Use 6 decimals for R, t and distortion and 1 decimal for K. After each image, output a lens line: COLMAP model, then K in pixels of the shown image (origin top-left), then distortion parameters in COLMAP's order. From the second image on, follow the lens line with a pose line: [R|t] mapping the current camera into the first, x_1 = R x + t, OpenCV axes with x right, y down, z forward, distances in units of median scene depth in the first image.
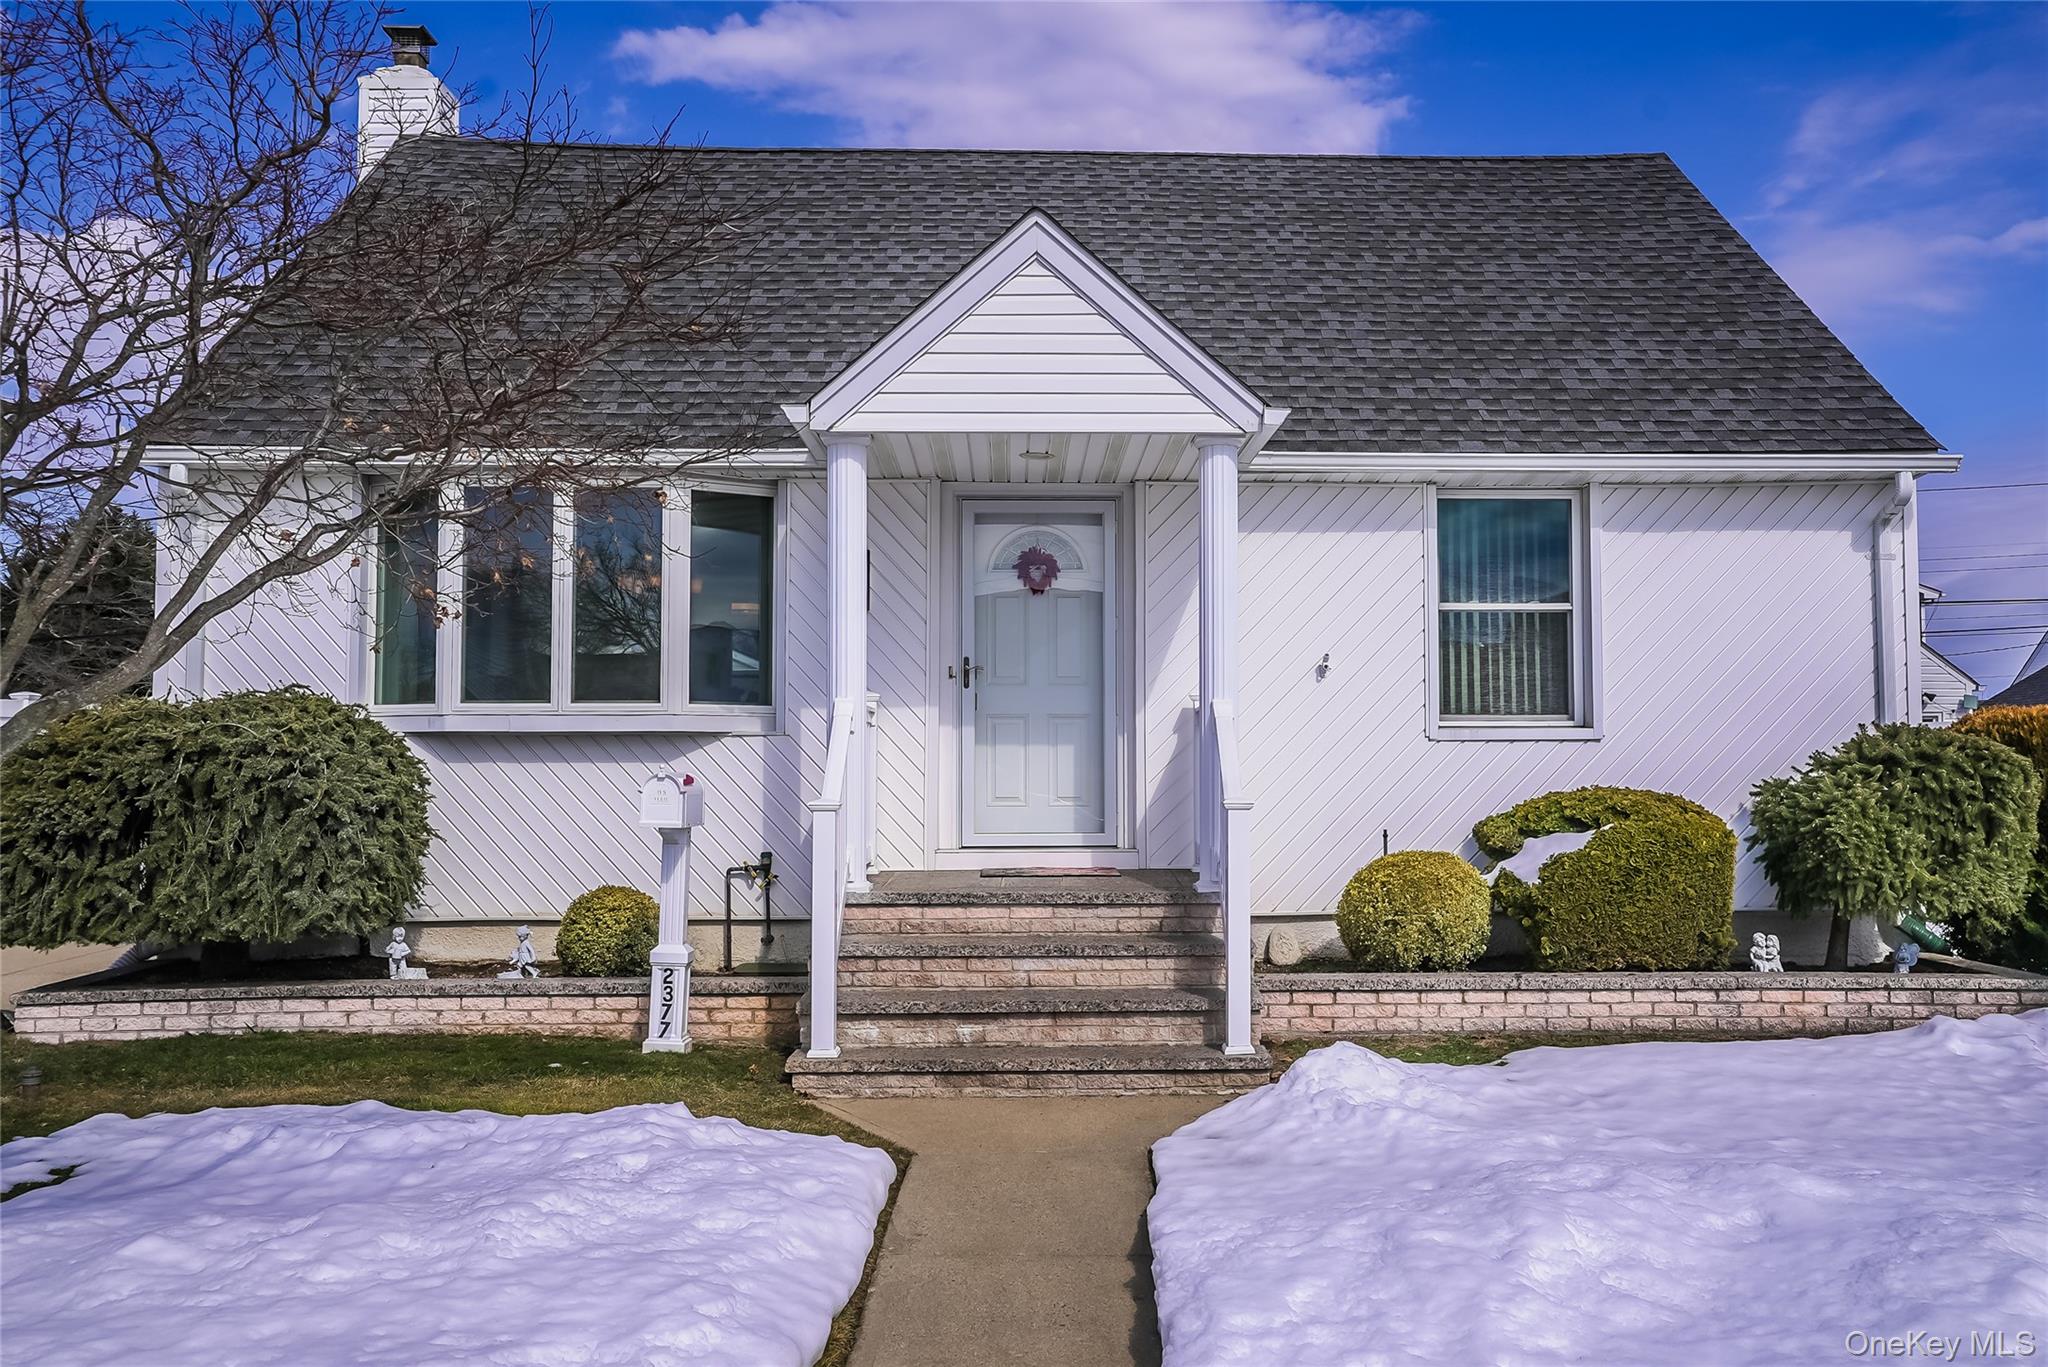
lens RADIAL K [[1705.7, 0, 986.6], [0, 1705.7, 679.8], [0, 0, 1]] dist [-0.006304, 0.087383]
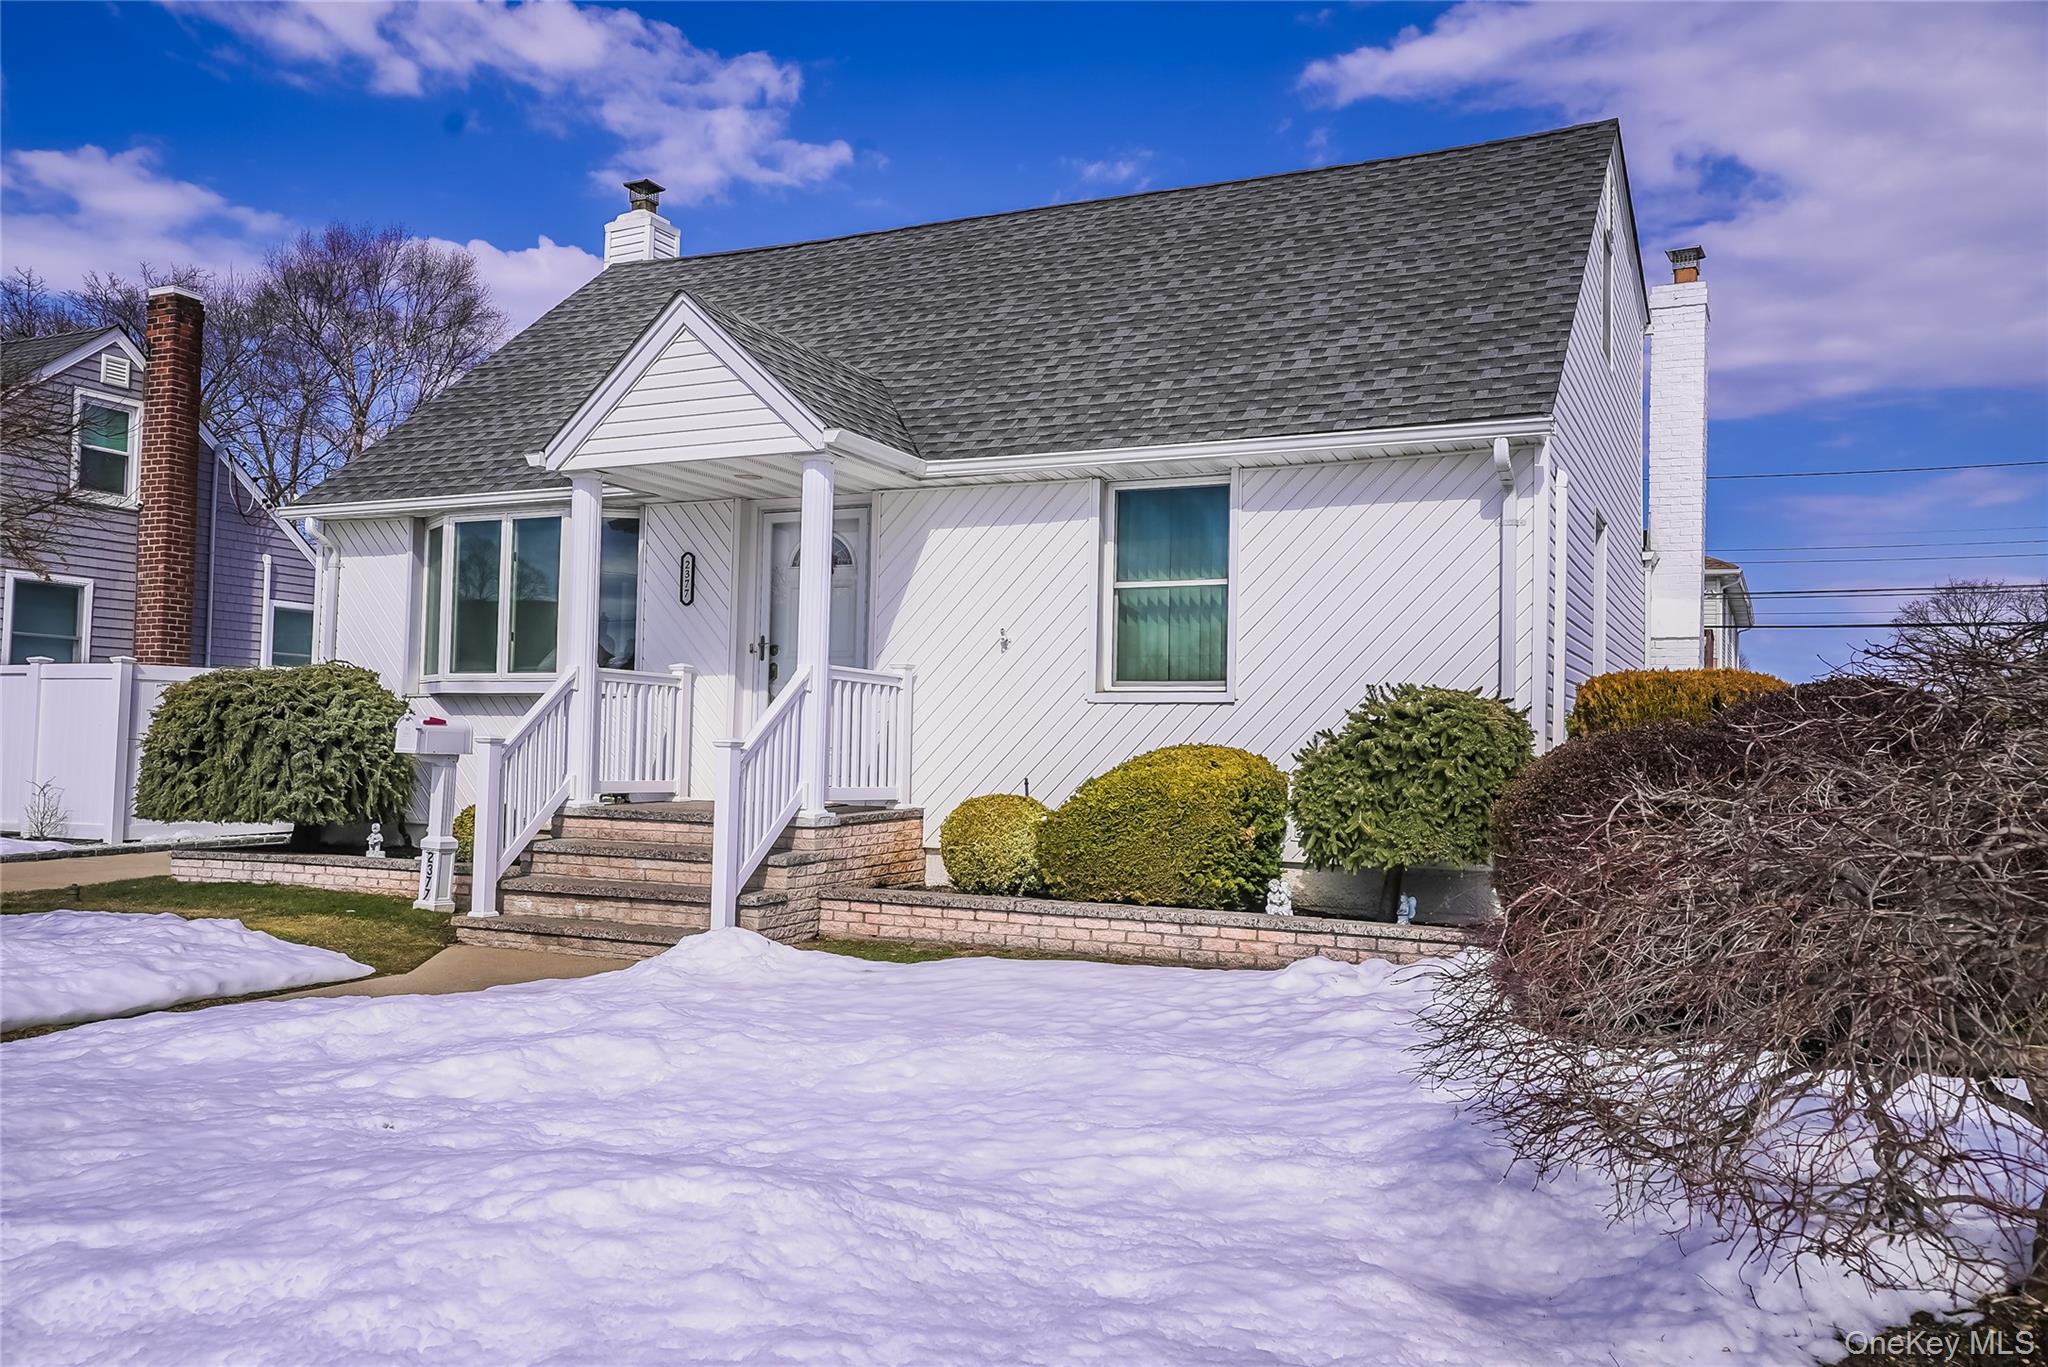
lens RADIAL K [[1608.3, 0, 925.9], [0, 1608.3, 682.4], [0, 0, 1]] dist [0.009544, 0.060334]
pose [[0.877589, -0.000544, -0.479413, 0.782899], [0.002871, 0.999987, 0.004122, 0.019790], [0.479405, -0.004994, 0.877579, 0.004958]]
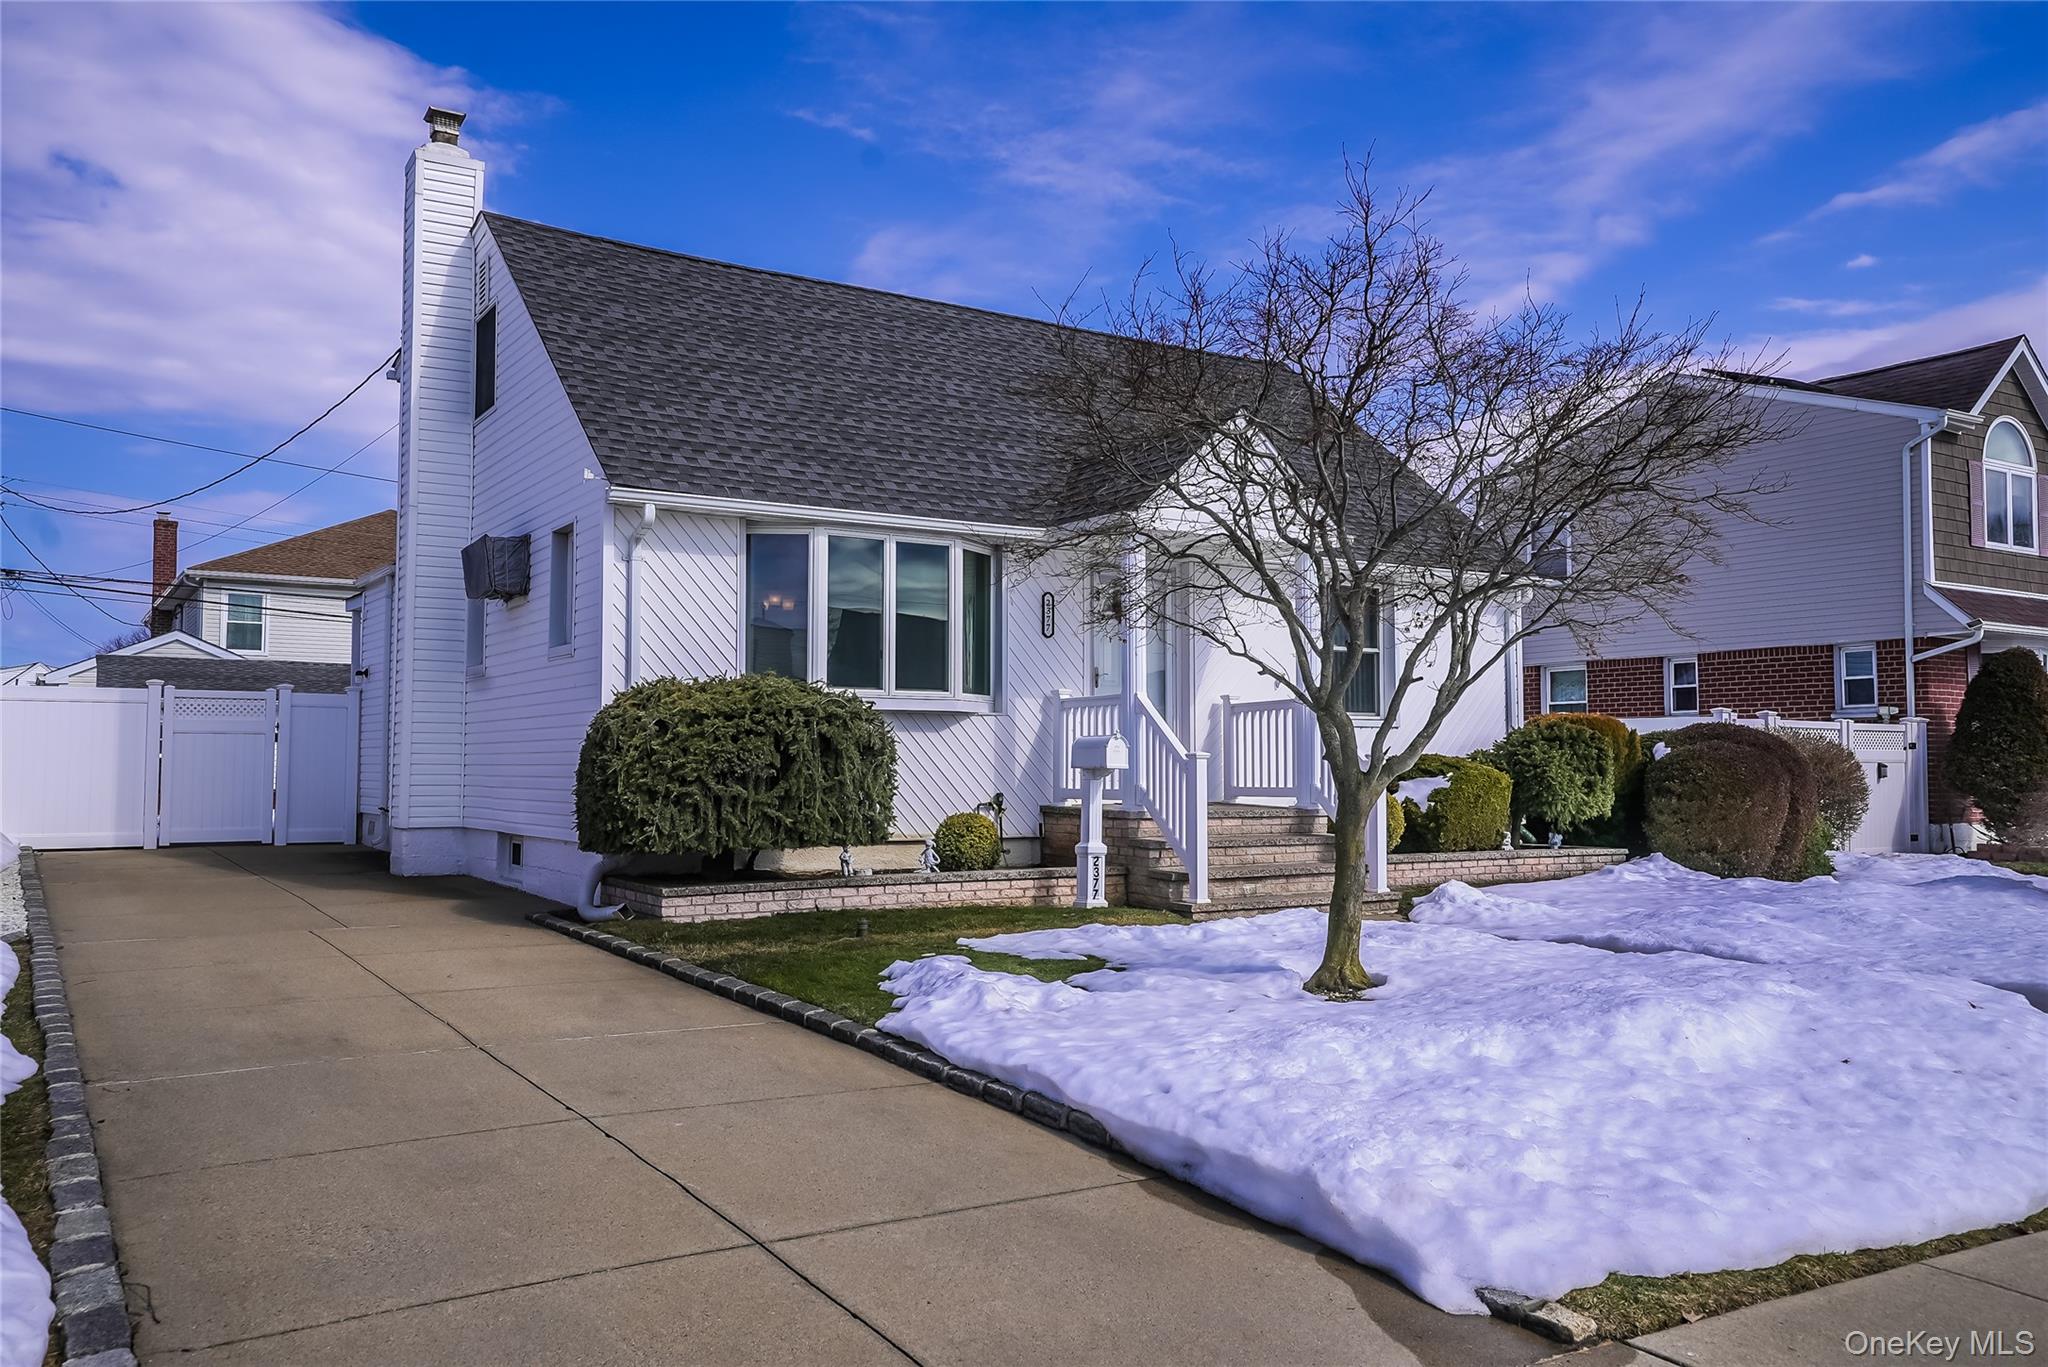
lens RADIAL K [[1608.3, 0, 925.9], [0, 1608.3, 682.4], [0, 0, 1]] dist [0.009544, 0.060334]
pose [[0.868157, 0.030030, 0.495381, -1.016239], [-0.026936, 0.999548, -0.013386, 0.027993], [-0.495559, -0.001723, 0.868573, -0.224524]]
